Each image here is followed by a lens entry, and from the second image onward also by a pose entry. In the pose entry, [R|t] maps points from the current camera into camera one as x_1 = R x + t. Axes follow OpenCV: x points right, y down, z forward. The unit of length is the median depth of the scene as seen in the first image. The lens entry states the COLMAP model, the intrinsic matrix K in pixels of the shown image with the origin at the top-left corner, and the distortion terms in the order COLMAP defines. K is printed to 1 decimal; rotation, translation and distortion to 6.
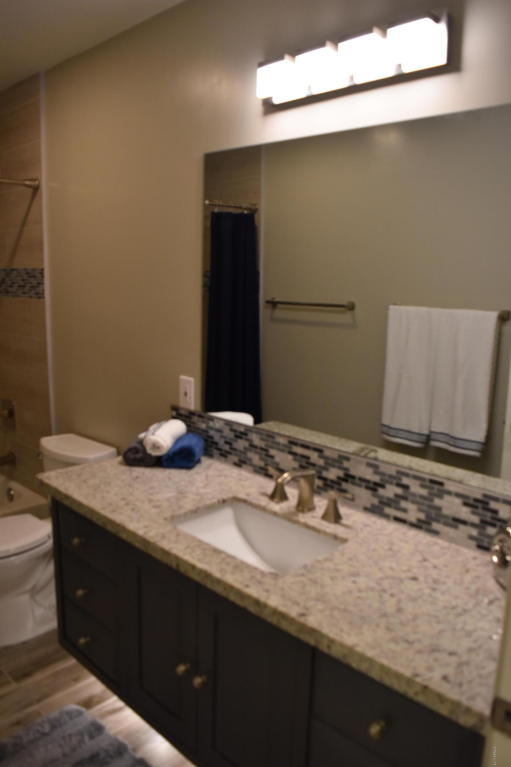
lens RADIAL K [[615.1, 0, 253.9], [0, 615.1, 390.5], [0, 0, 1]] dist [-0.095217, 0.016272]
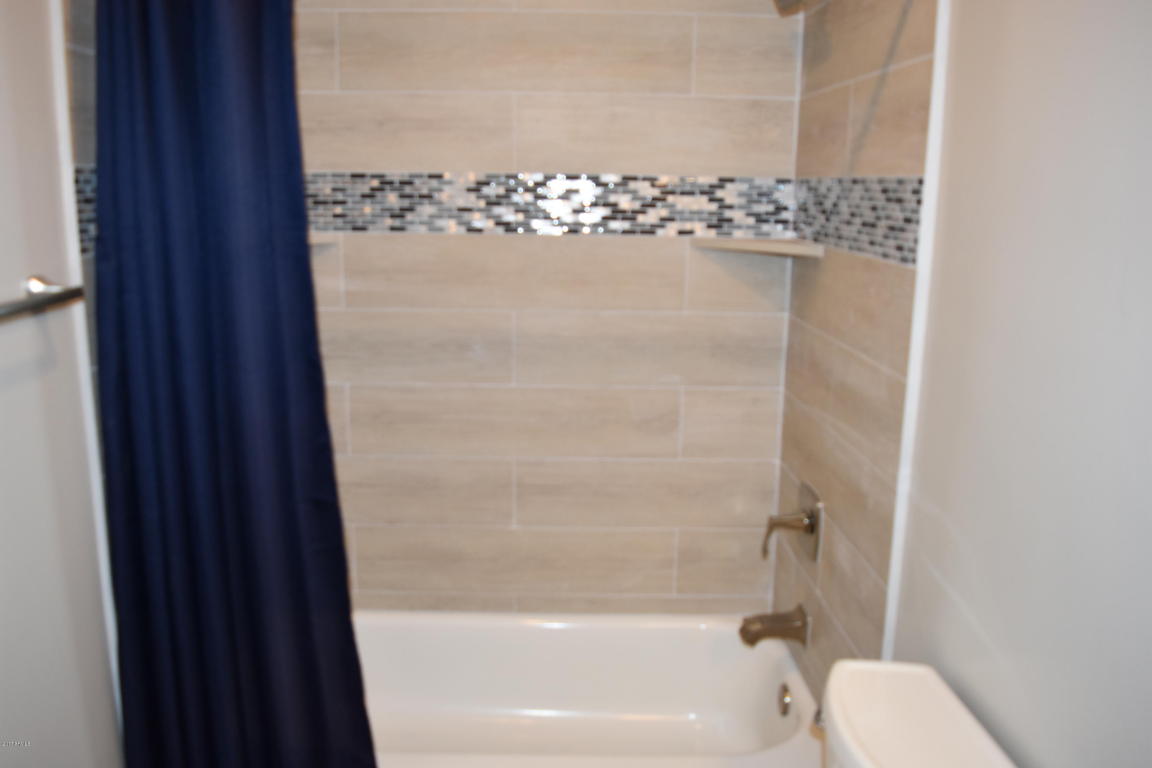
lens RADIAL K [[923.8, 0, 572.6], [0, 923.8, 378.8], [0, 0, 1]] dist [-0.095217, 0.016272]
pose [[0.721383, 0.141067, -0.678016, -0.179030], [-0.129377, 0.989249, 0.068170, -0.142981], [0.680344, 0.038543, 0.731879, 0.714226]]
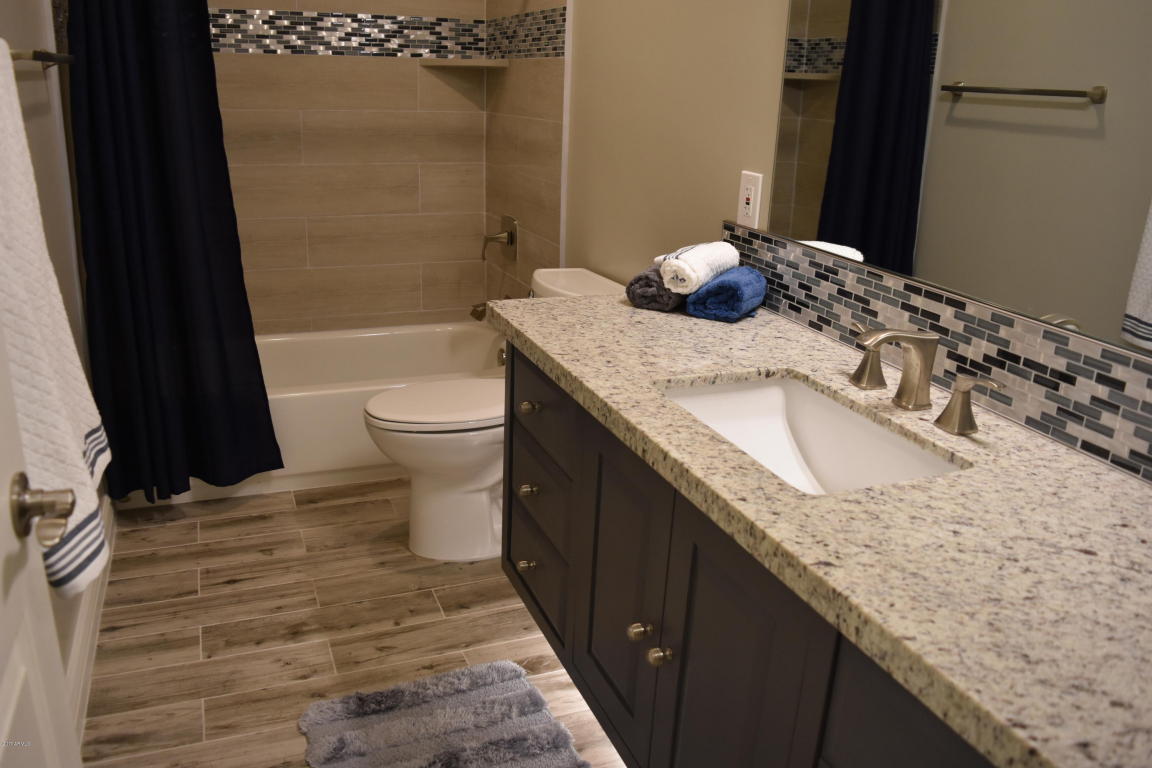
lens RADIAL K [[911.0, 0, 564.0], [0, 911.0, 382.3], [0, 0, 1]] dist [-0.088413, 0.013132]
pose [[0.916504, 0.137940, -0.375491, 0.089561], [-0.090084, 0.985725, 0.142238, 0.080691], [0.389751, -0.096536, 0.915846, 0.143488]]
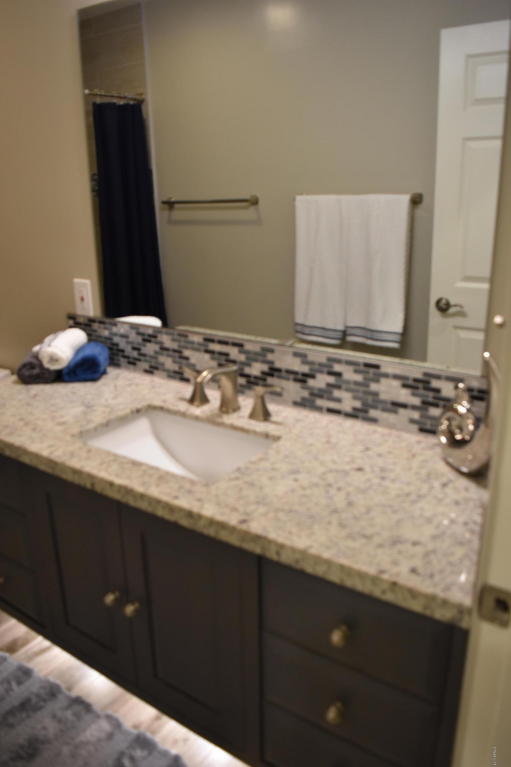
lens RADIAL K [[615.1, 0, 253.9], [0, 615.1, 390.5], [0, 0, 1]] dist [-0.095217, 0.016272]
pose [[0.984609, -0.092877, 0.148051, -0.011432], [0.072941, 0.988181, 0.134823, 0.041452], [-0.158824, -0.121949, 0.979747, 0.099331]]
